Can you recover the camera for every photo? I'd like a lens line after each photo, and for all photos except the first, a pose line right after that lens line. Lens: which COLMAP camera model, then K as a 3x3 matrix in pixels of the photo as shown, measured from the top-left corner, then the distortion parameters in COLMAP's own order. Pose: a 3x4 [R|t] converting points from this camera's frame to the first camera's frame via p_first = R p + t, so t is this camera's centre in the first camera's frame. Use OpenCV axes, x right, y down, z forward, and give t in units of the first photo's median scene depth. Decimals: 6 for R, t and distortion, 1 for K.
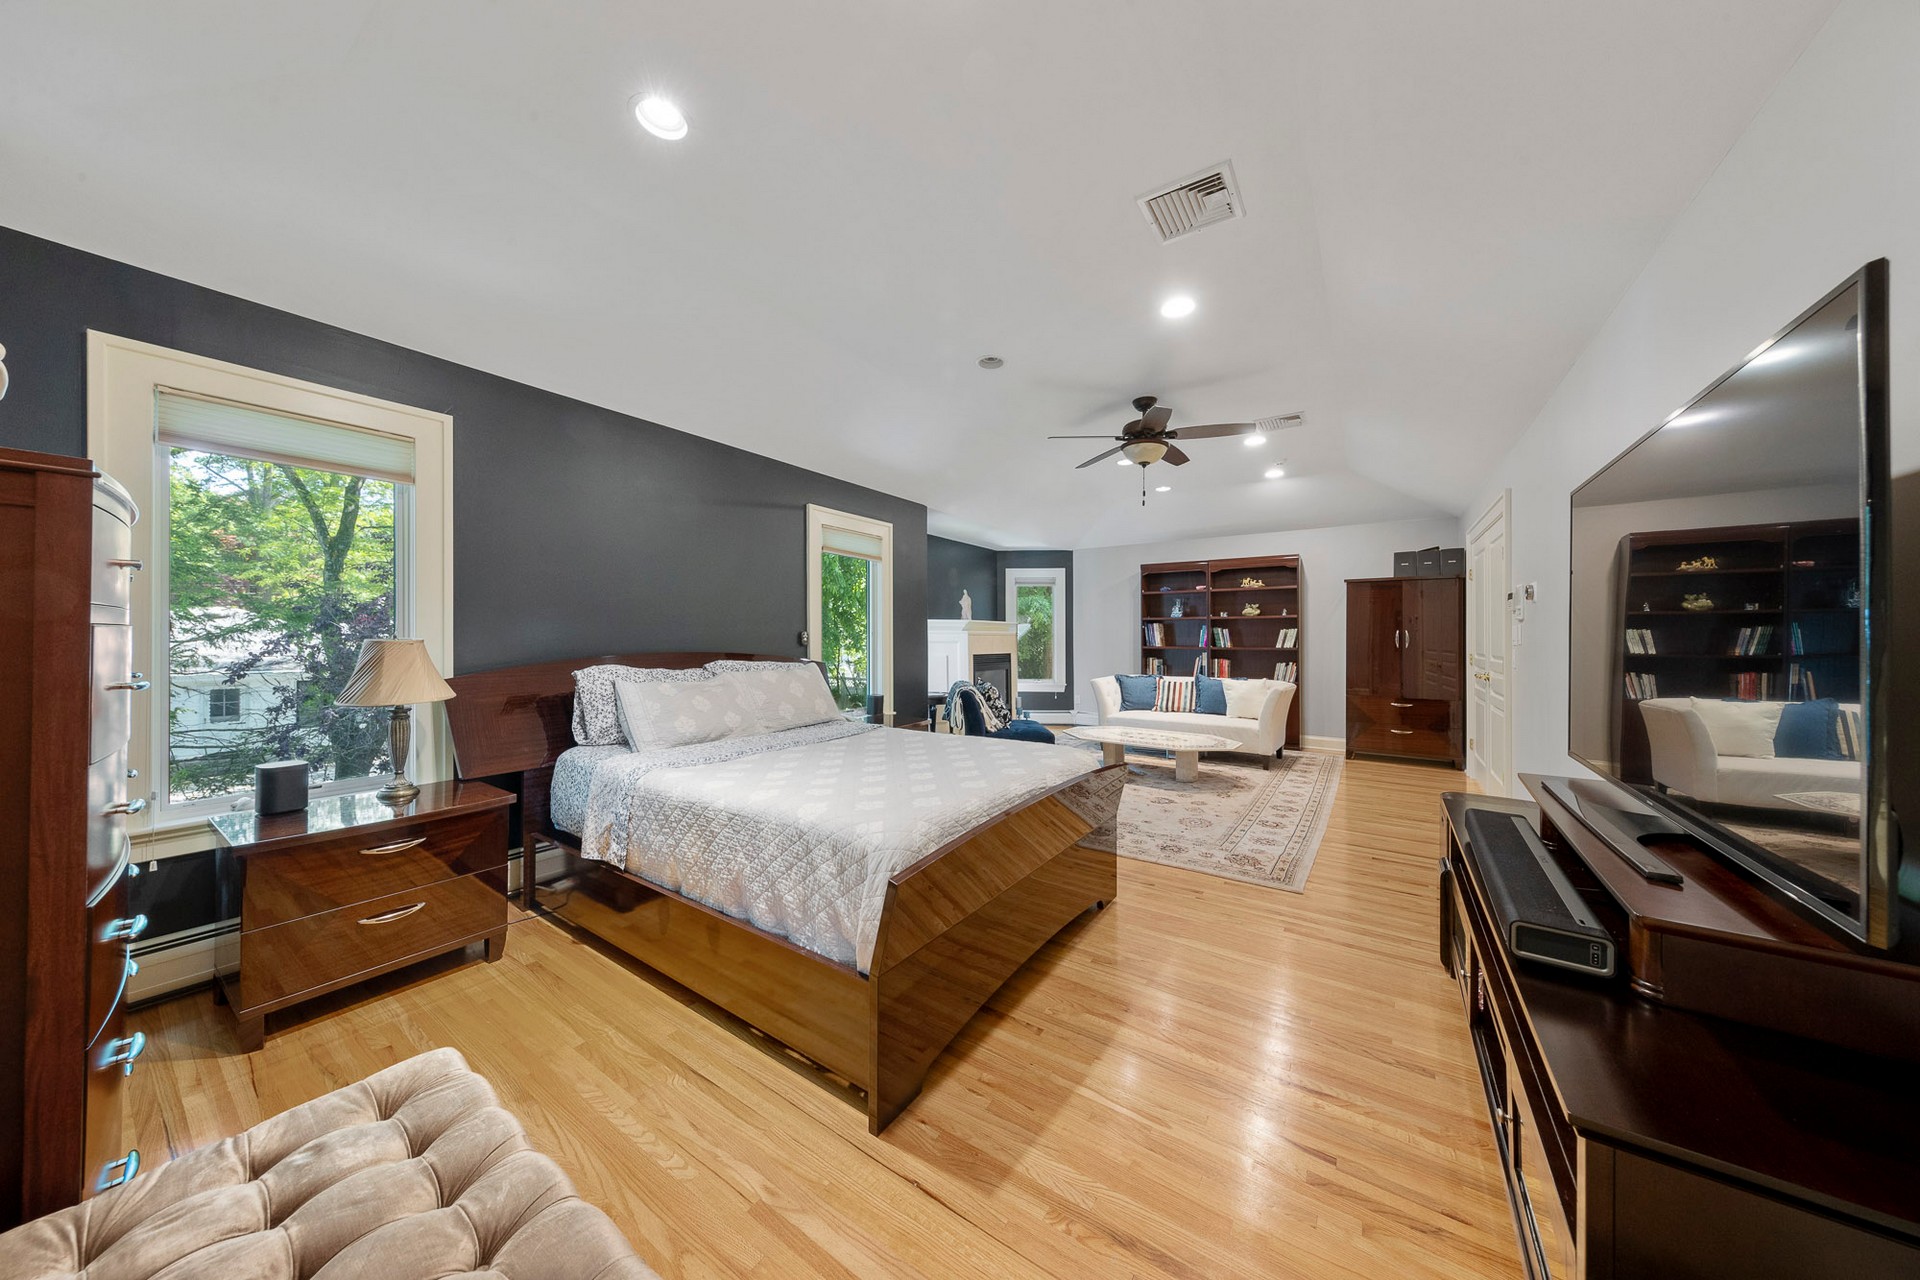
lens RADIAL K [[609.0, 0, 957.9], [0, 609.0, 637.4], [0, 0, 1]] dist [0.001661, -0.000040]
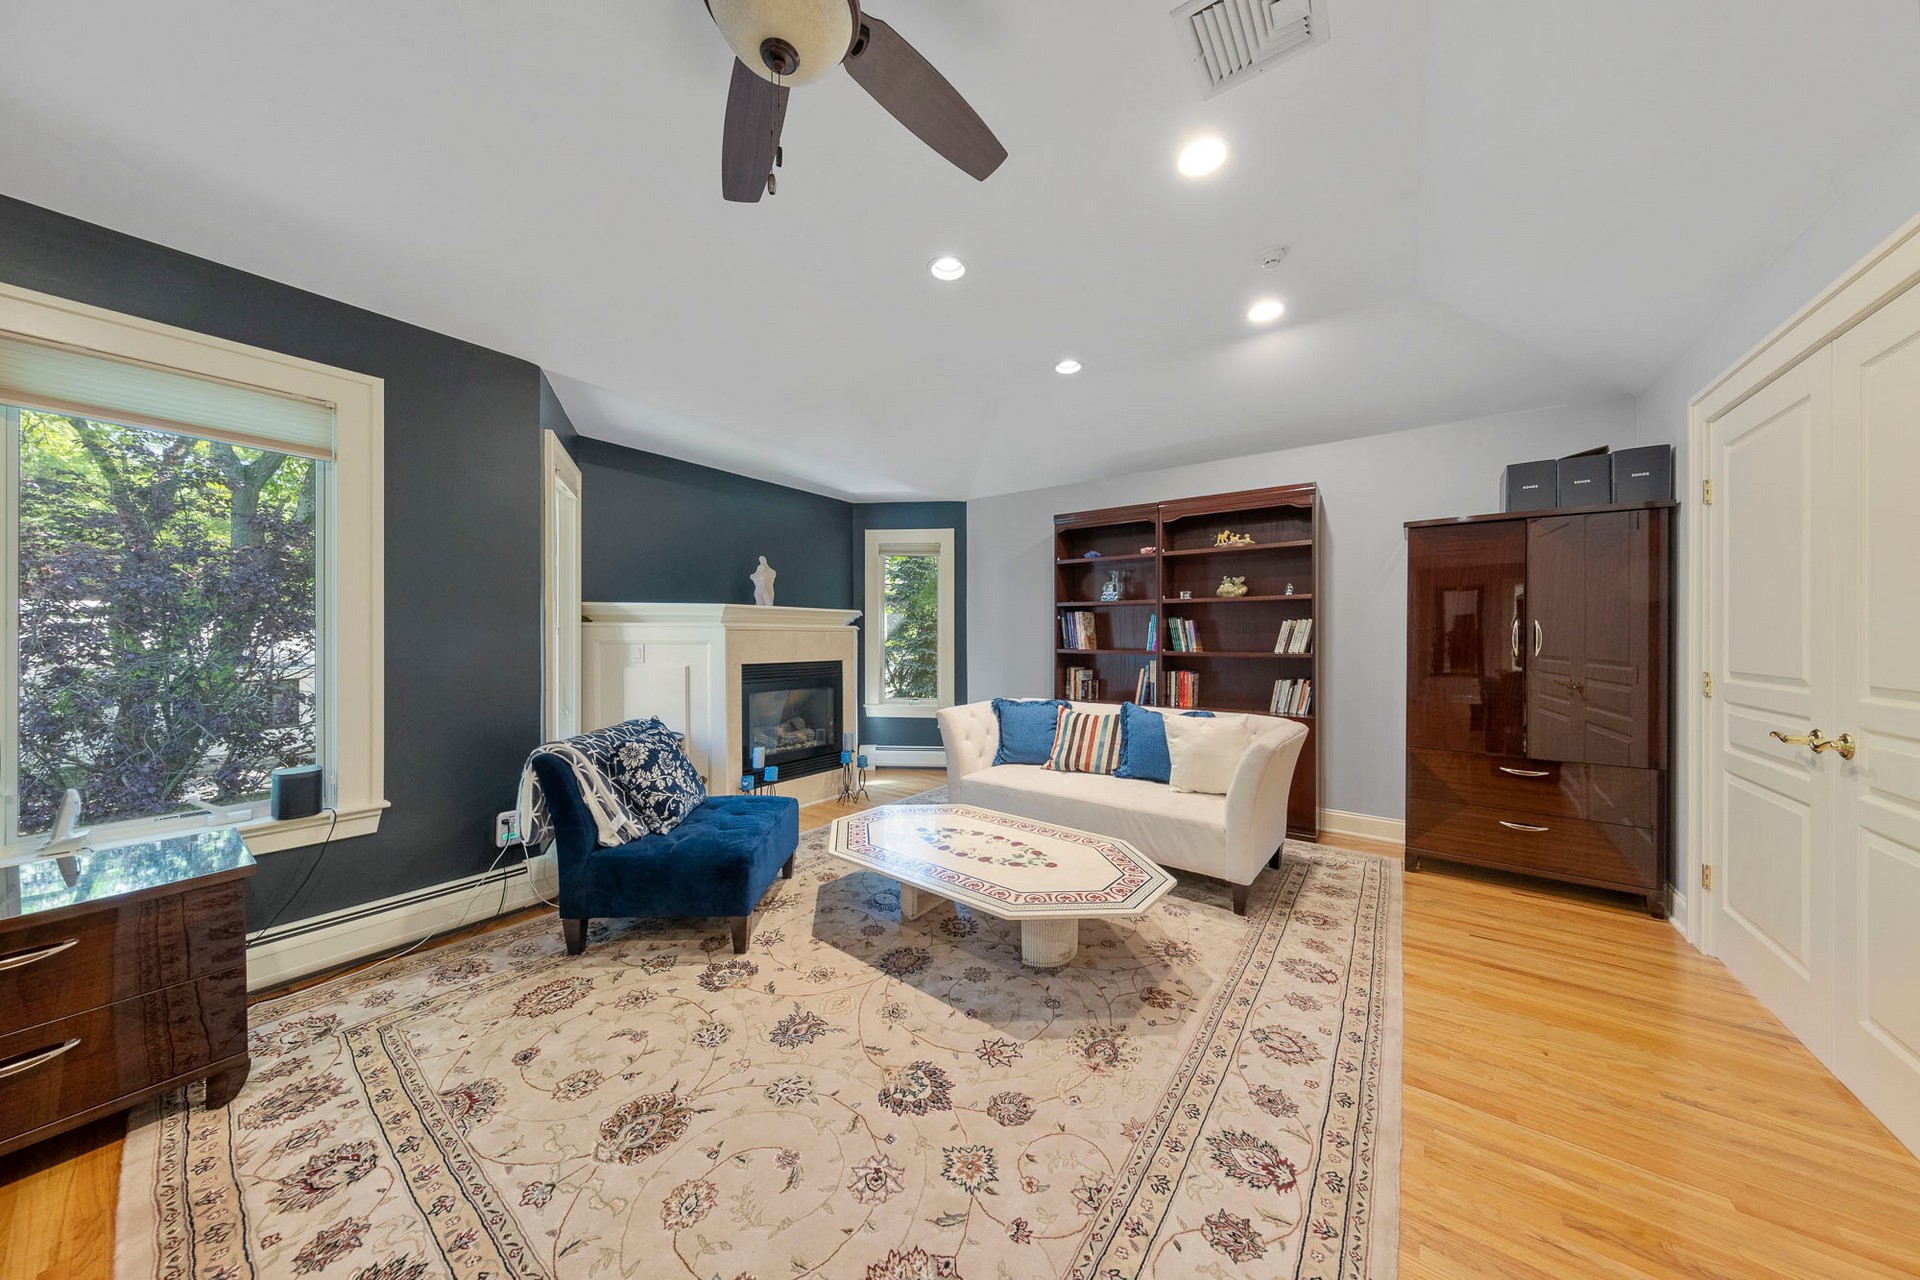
lens RADIAL K [[609.0, 0, 960.1], [0, 609.0, 637.2], [0, 0, 1]] dist [0.001661, -0.000040]
pose [[0.999597, 0.000524, -0.028375, 0.249770], [-0.000442, 0.999996, 0.002885, 0.000781], [0.028377, -0.002871, 0.999593, 0.432618]]
